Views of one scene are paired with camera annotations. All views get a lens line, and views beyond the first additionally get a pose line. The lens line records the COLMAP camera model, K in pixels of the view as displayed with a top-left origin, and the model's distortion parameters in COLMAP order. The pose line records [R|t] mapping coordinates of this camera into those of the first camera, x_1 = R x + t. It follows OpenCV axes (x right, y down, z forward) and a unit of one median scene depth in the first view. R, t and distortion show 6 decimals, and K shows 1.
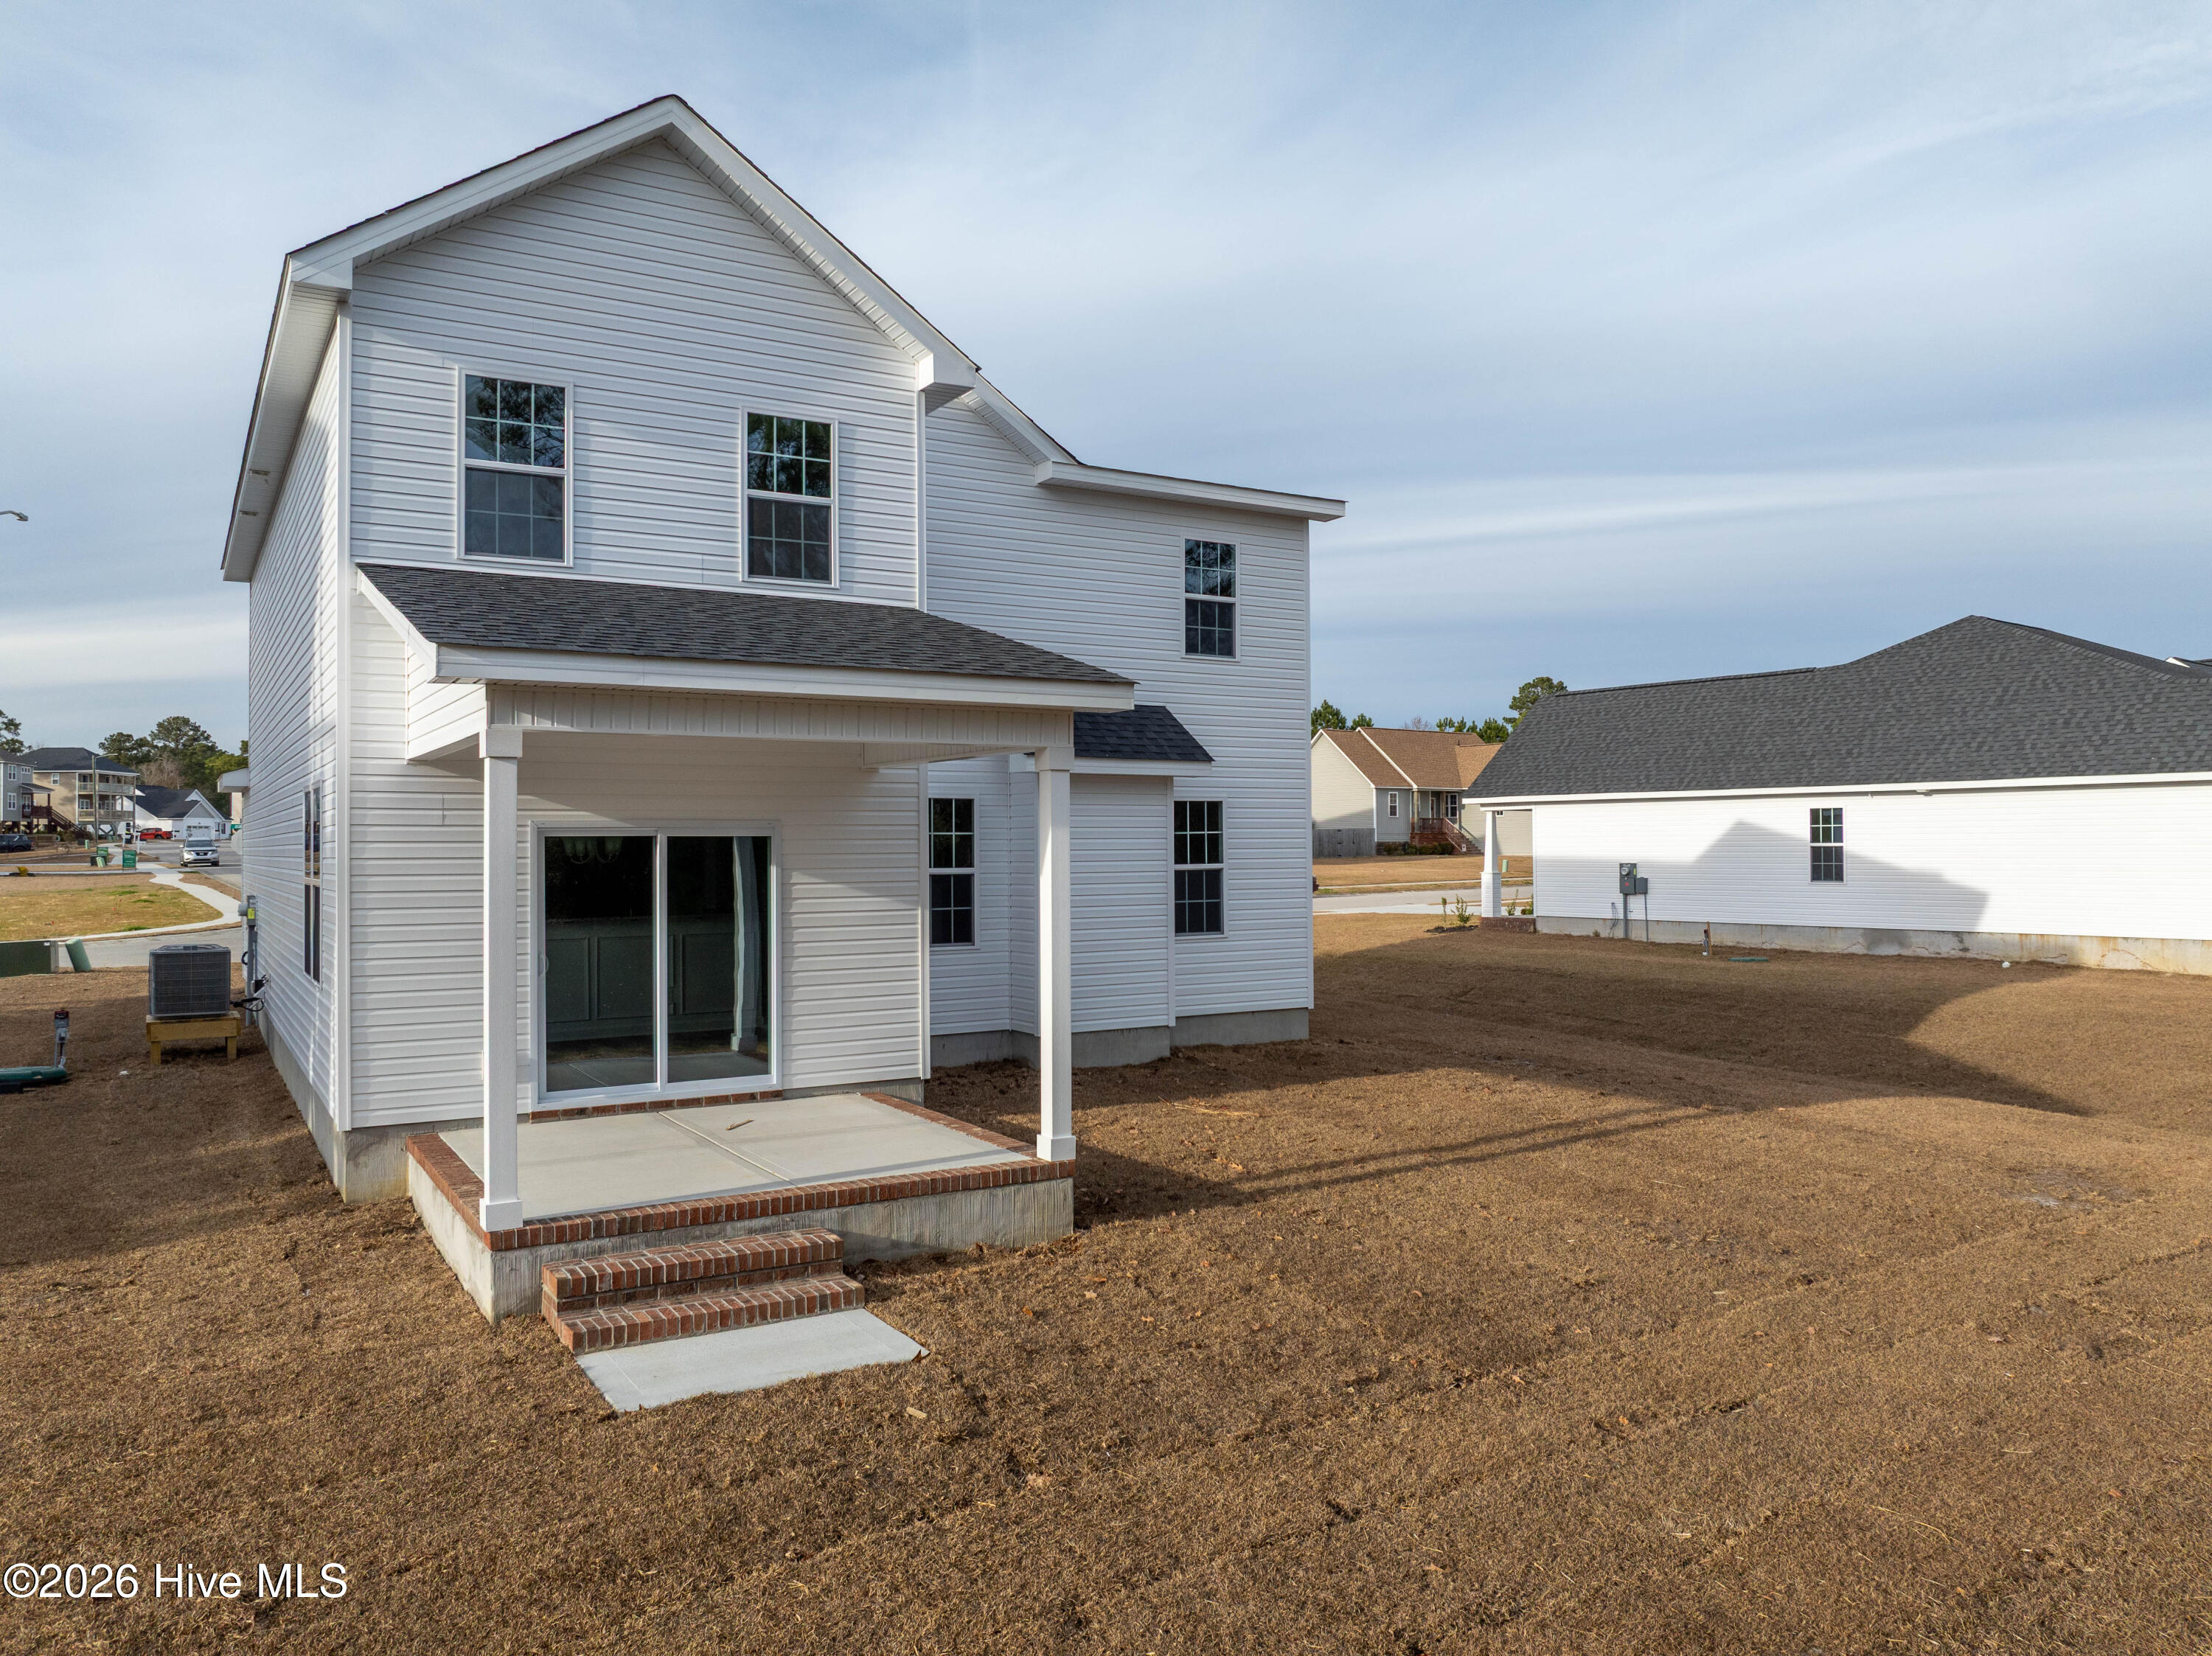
lens RADIAL K [[1553.8, 0, 1110.0], [0, 1553.8, 824.8], [0, 0, 1]] dist [-0.034865, -0.004257]
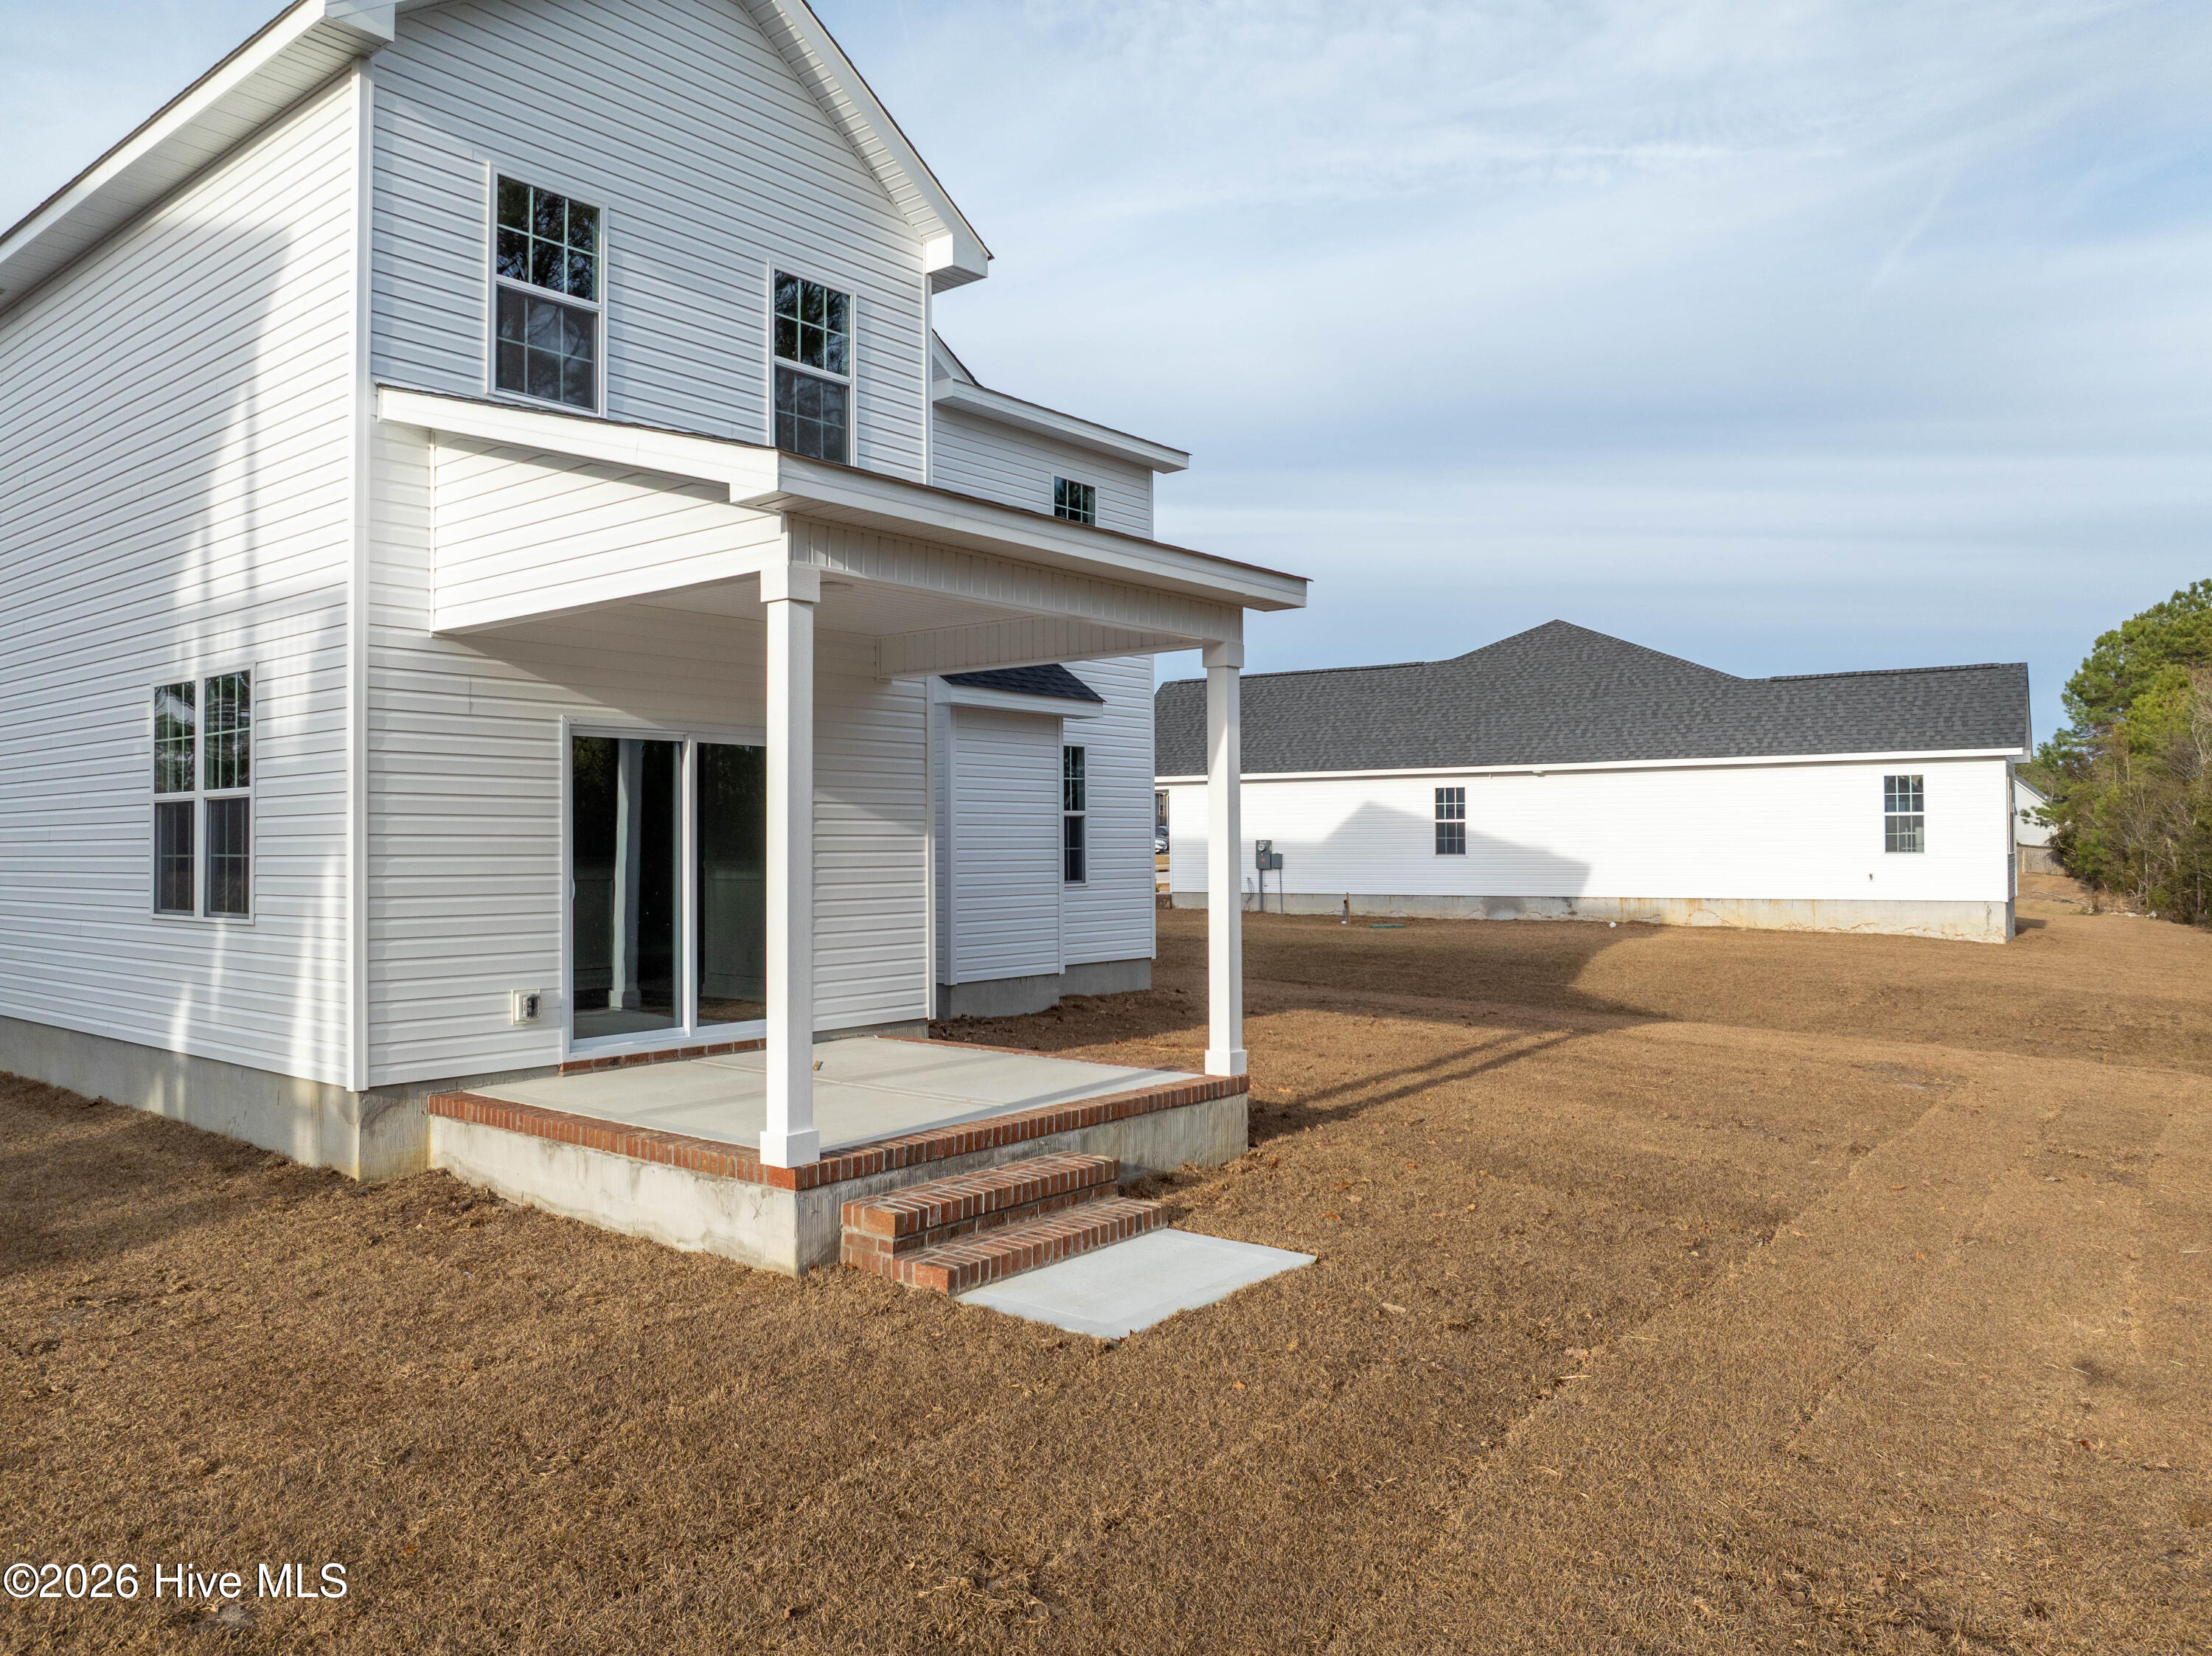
lens RADIAL K [[1553.8, 0, 1110.0], [0, 1553.8, 824.8], [0, 0, 1]] dist [-0.034865, -0.004257]
pose [[0.943011, 0.005925, 0.332708, -0.259206], [-0.005171, 0.999982, -0.003151, 0.040135], [-0.332720, 0.001252, 0.943025, 0.076207]]
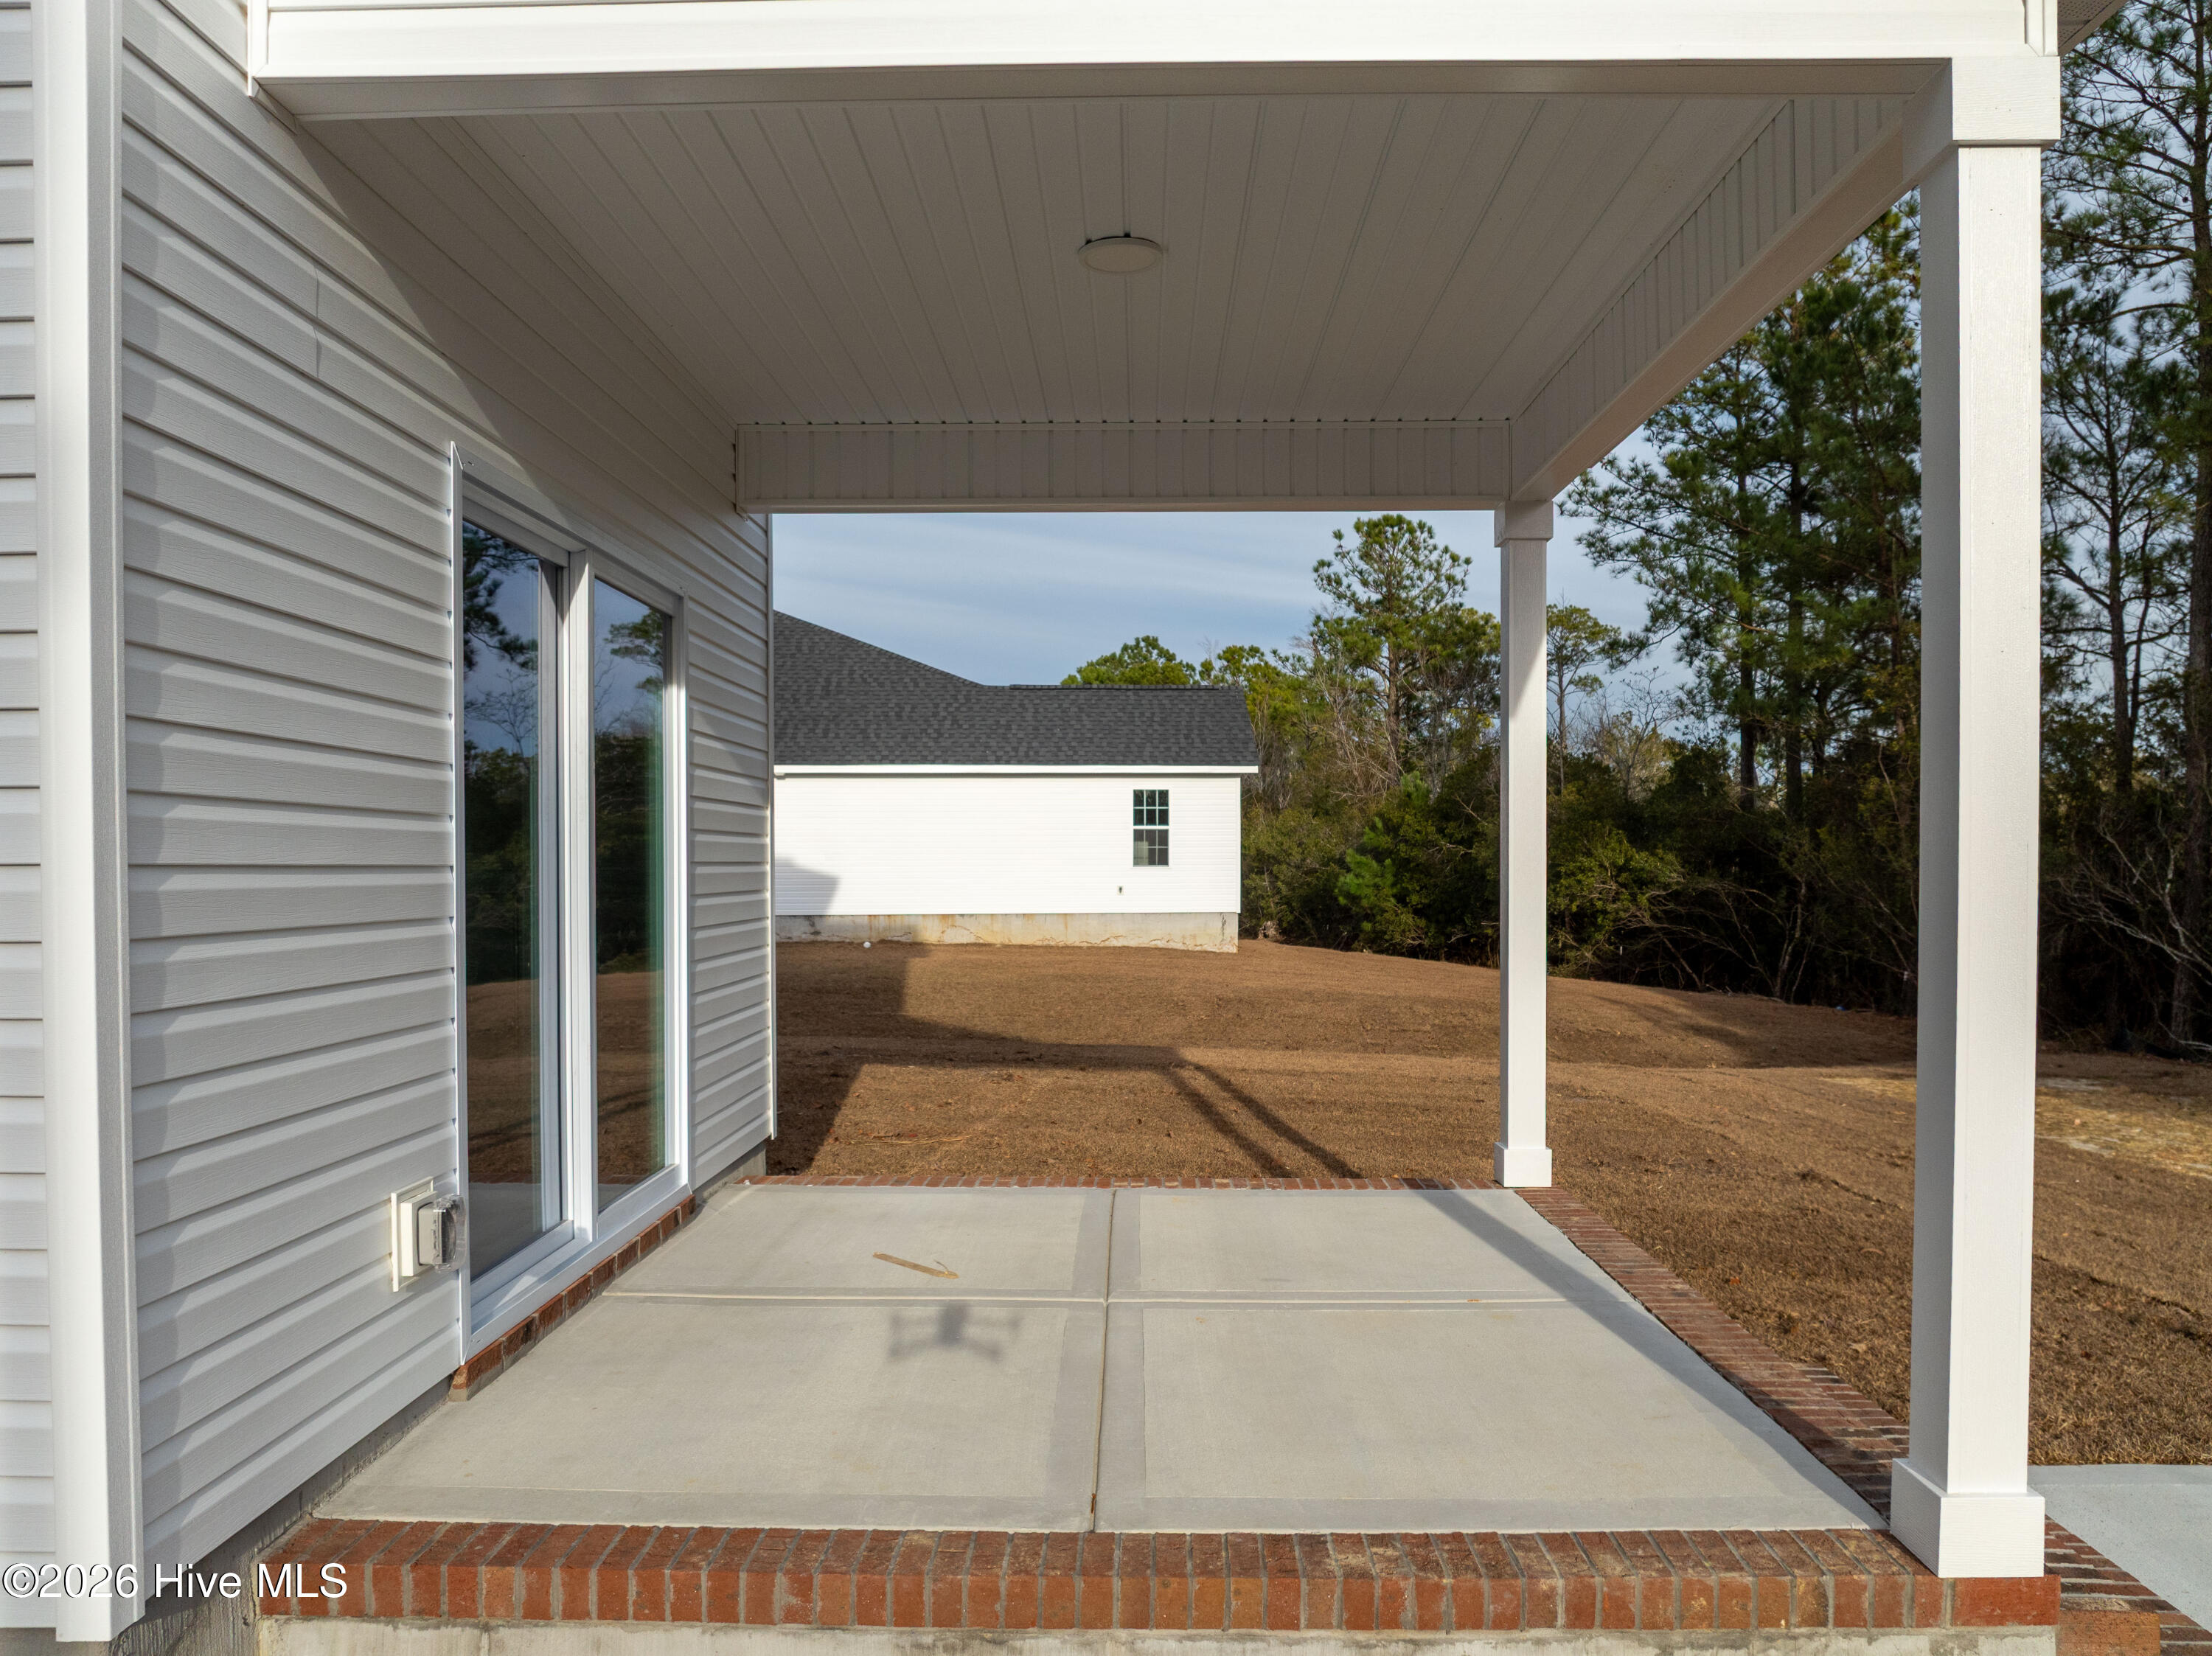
lens RADIAL K [[1592.0, 0, 1105.4], [0, 1592.0, 882.7], [0, 0, 1]] dist [0.010485, 0.000324]
pose [[0.544948, -0.005201, 0.838453, -0.400063], [-0.012982, 0.999809, 0.014639, 0.055702], [-0.838369, -0.018863, 0.544777, 0.491710]]
